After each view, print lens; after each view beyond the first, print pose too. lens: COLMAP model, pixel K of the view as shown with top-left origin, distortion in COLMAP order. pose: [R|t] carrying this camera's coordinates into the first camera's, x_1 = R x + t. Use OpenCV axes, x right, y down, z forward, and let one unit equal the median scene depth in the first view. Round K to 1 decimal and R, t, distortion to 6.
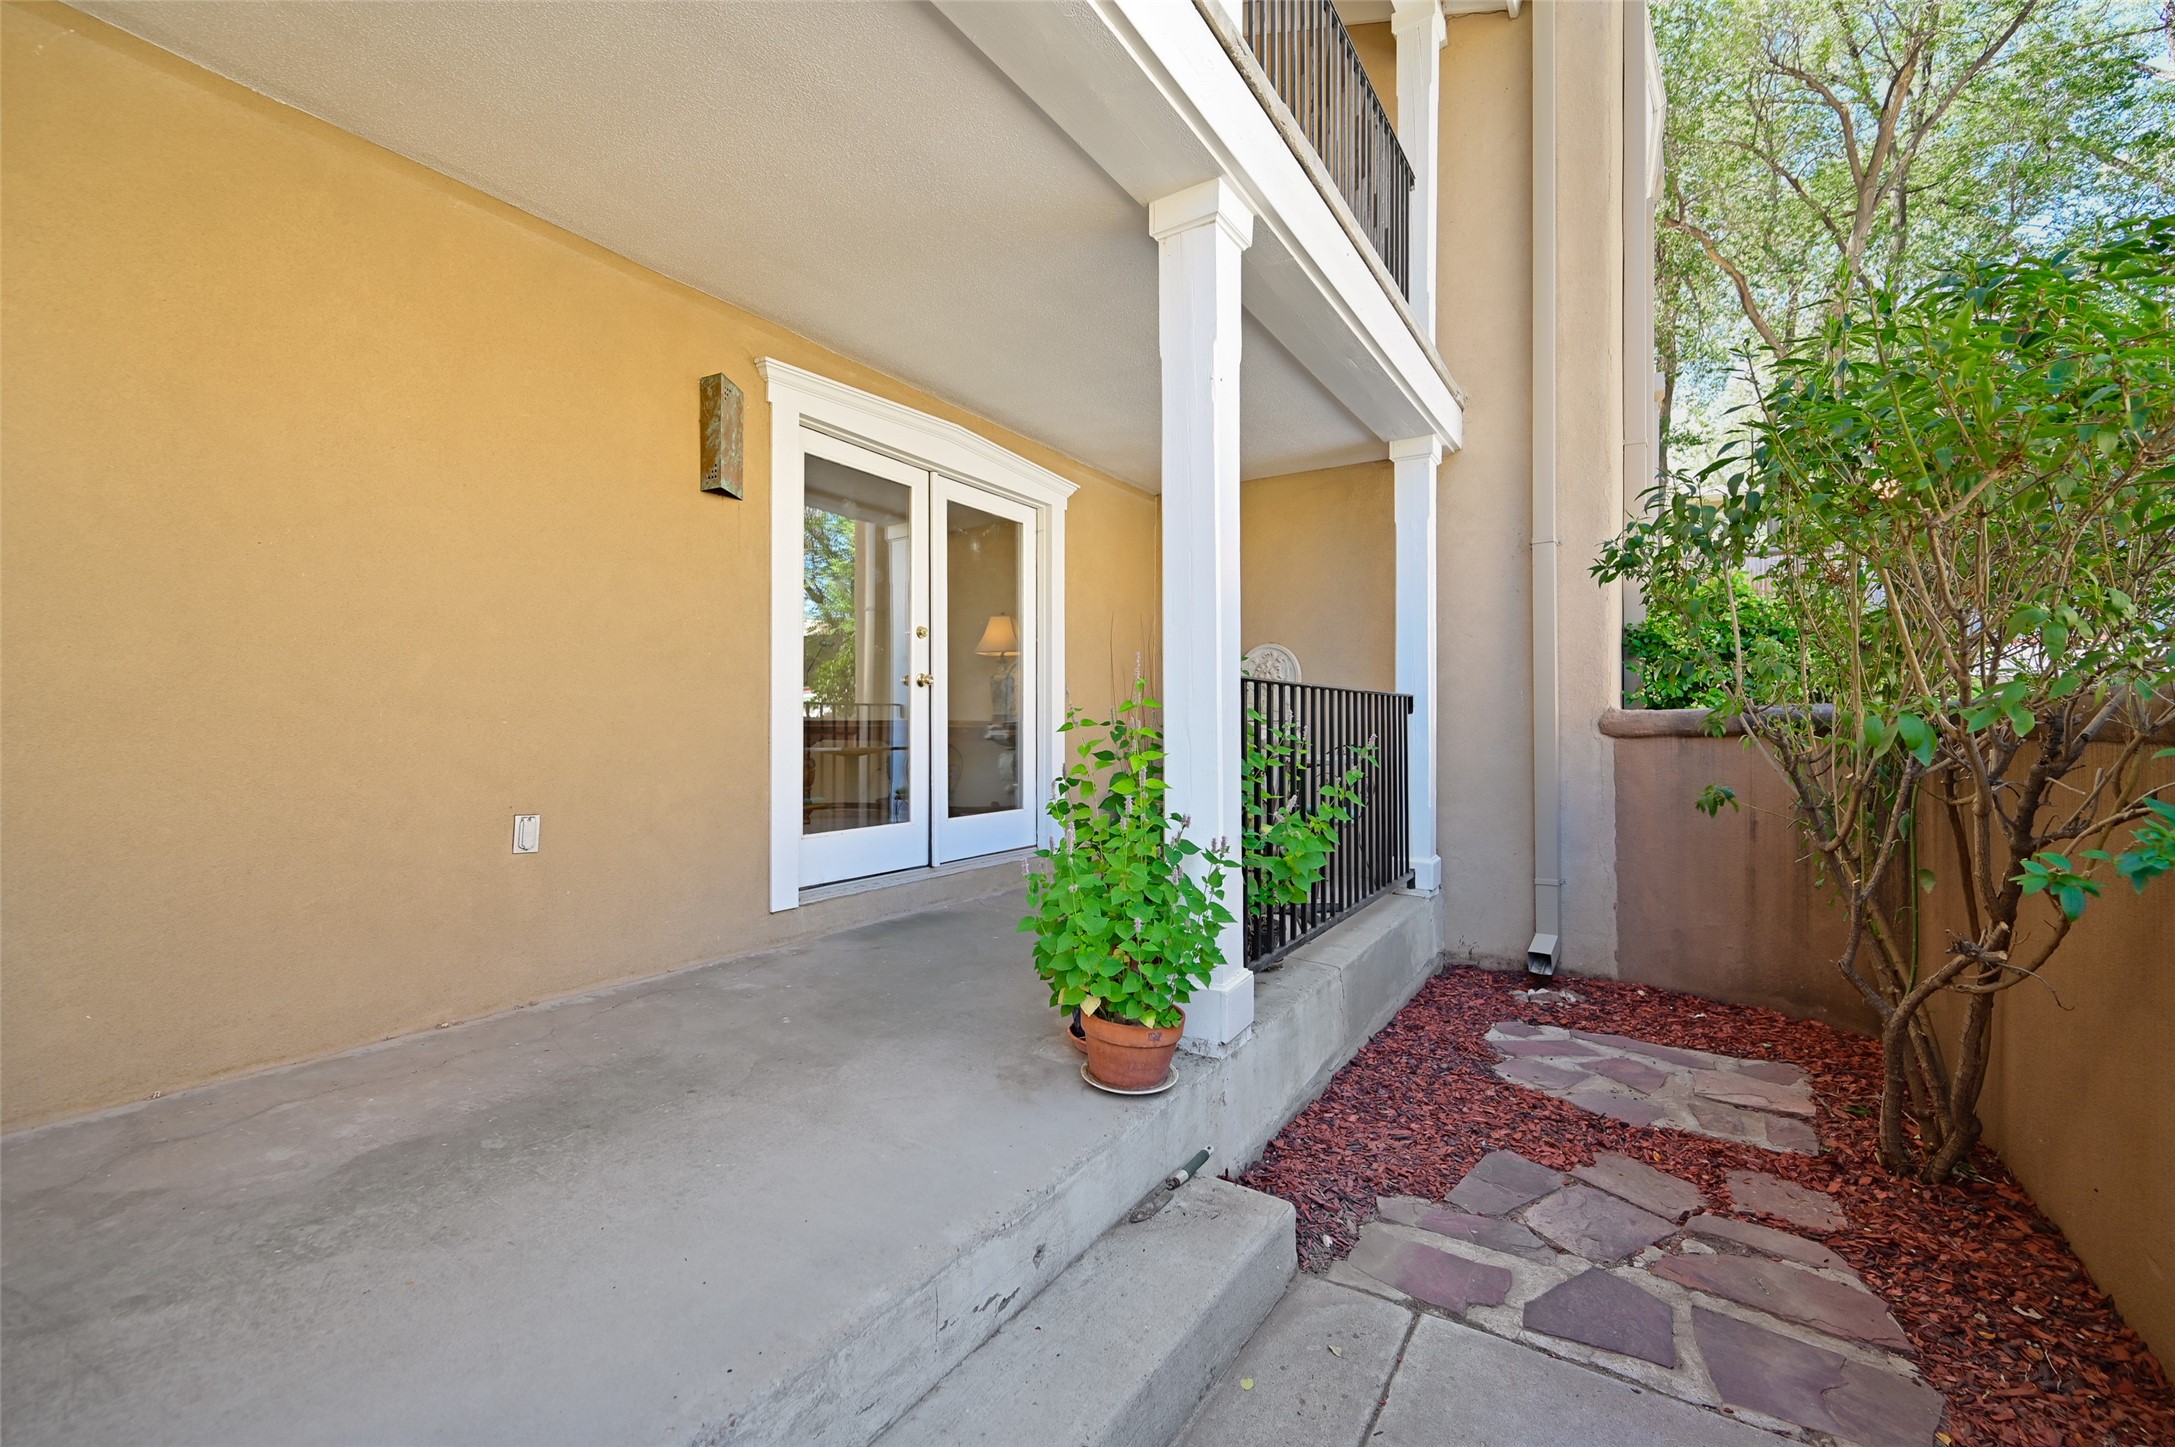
lens RADIAL K [[909.7, 0, 1089.4], [0, 909.7, 720.8], [0, 0, 1]] dist [0.000072, 0.000009]
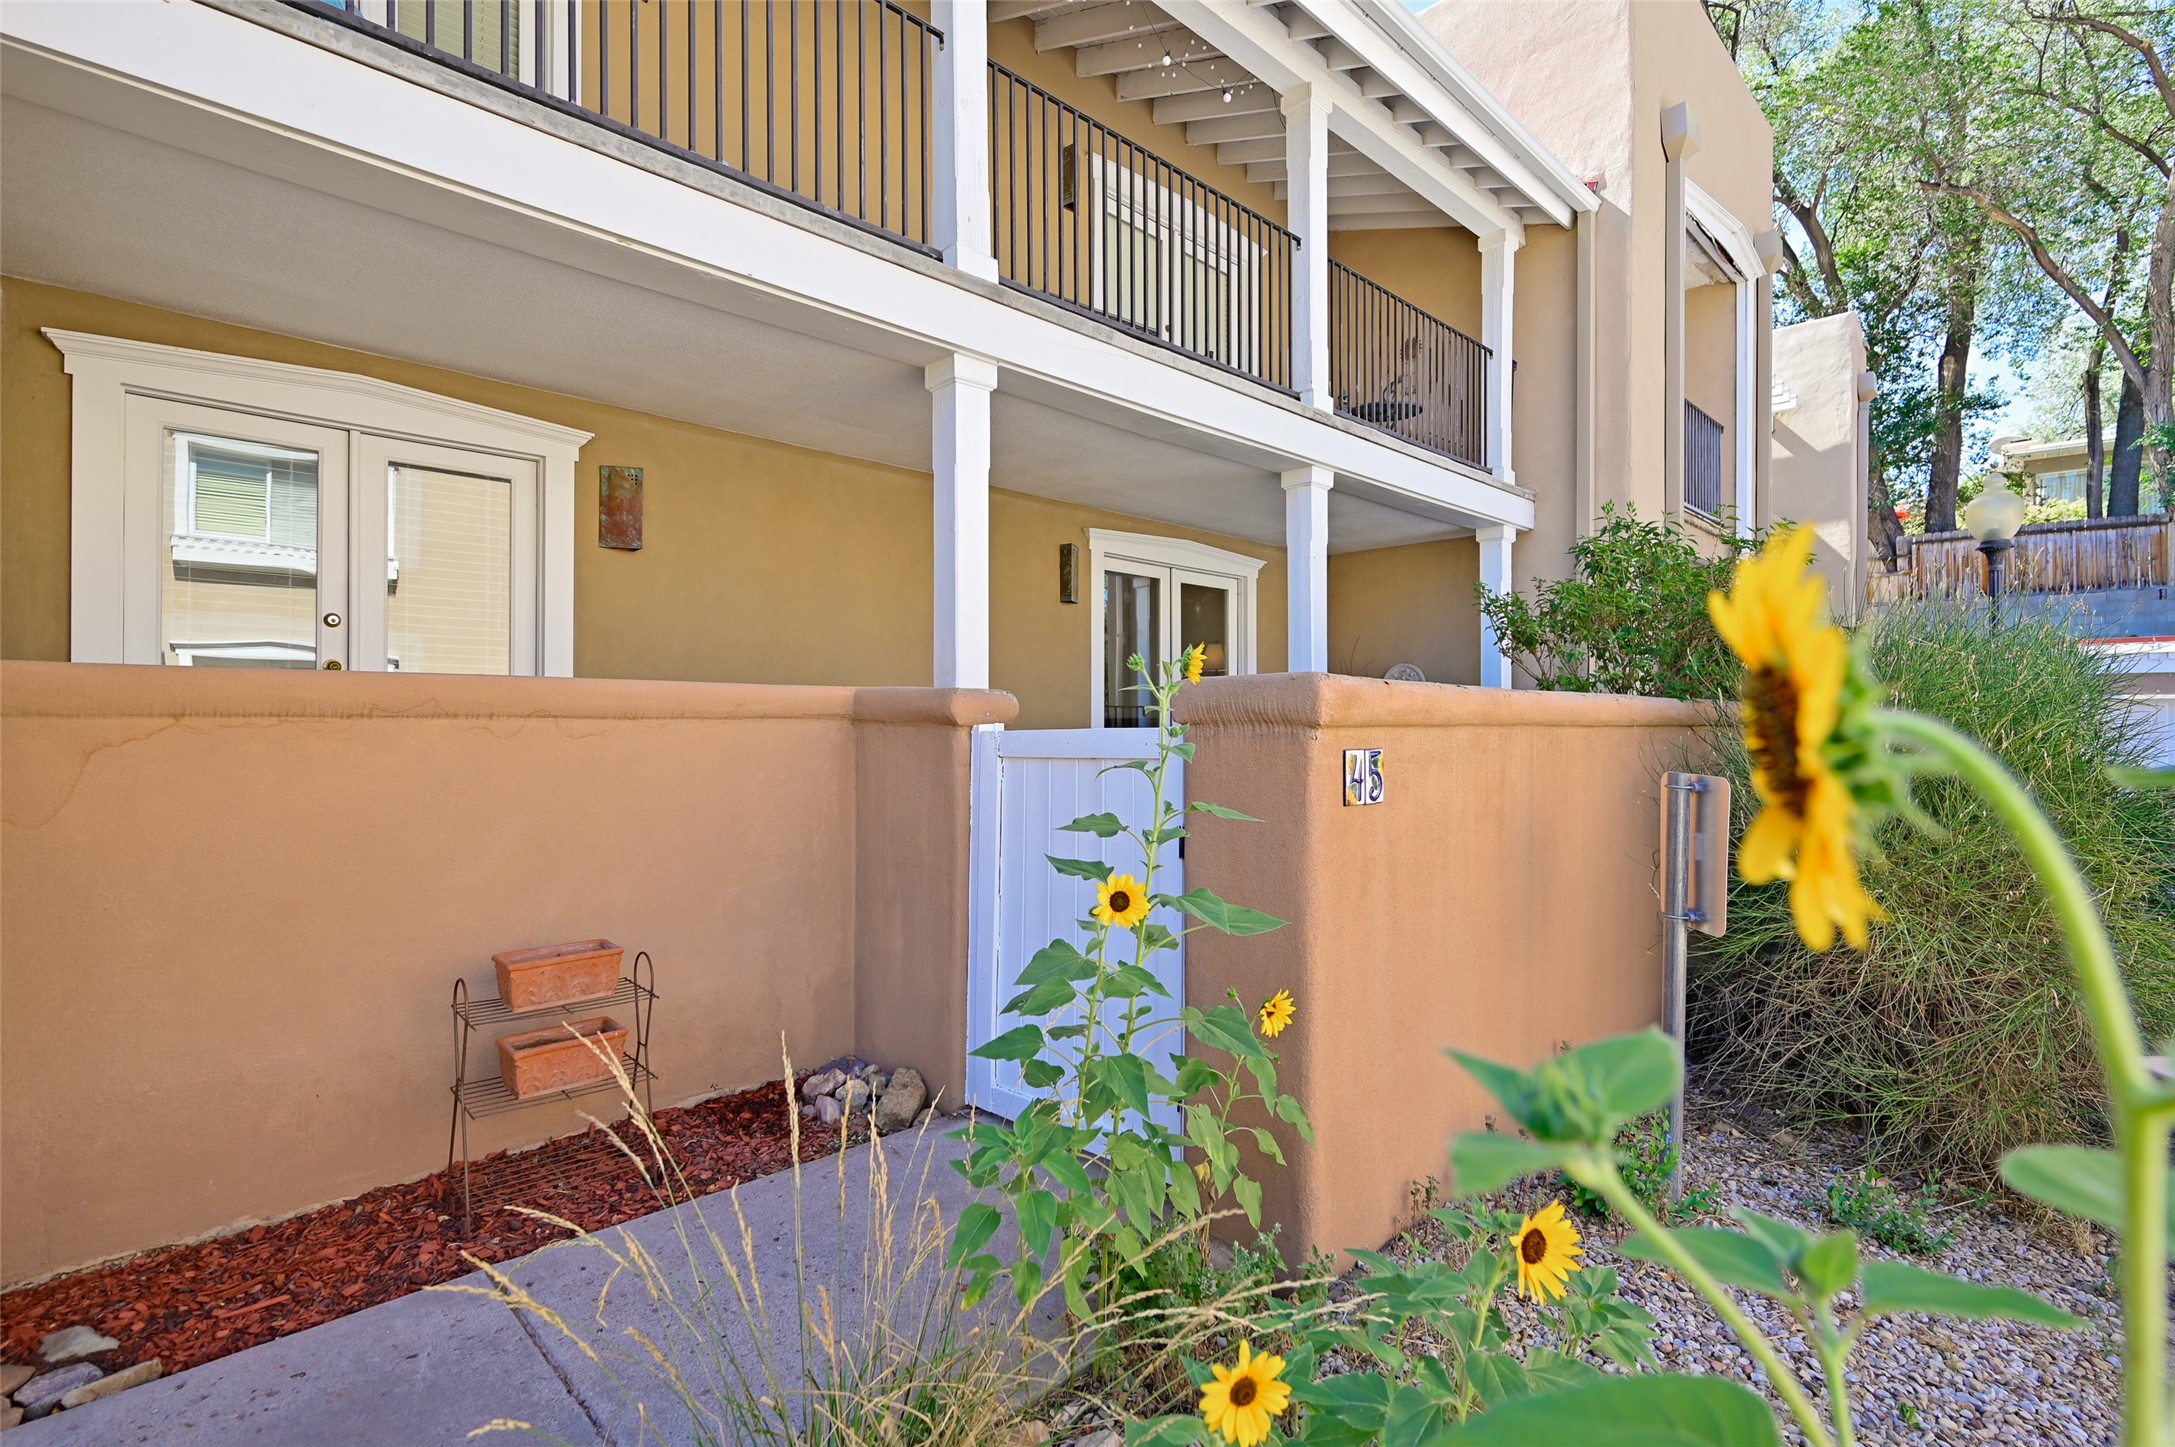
lens RADIAL K [[1012.0, 0, 1087.3], [0, 1012.0, 727.2], [0, 0, 1]] dist [-0.000027, 0.000001]
pose [[0.974094, -0.004689, -0.226093, 0.092251], [0.005178, 0.999985, 0.001569, 0.012371], [0.226082, -0.002699, 0.974104, -0.835525]]
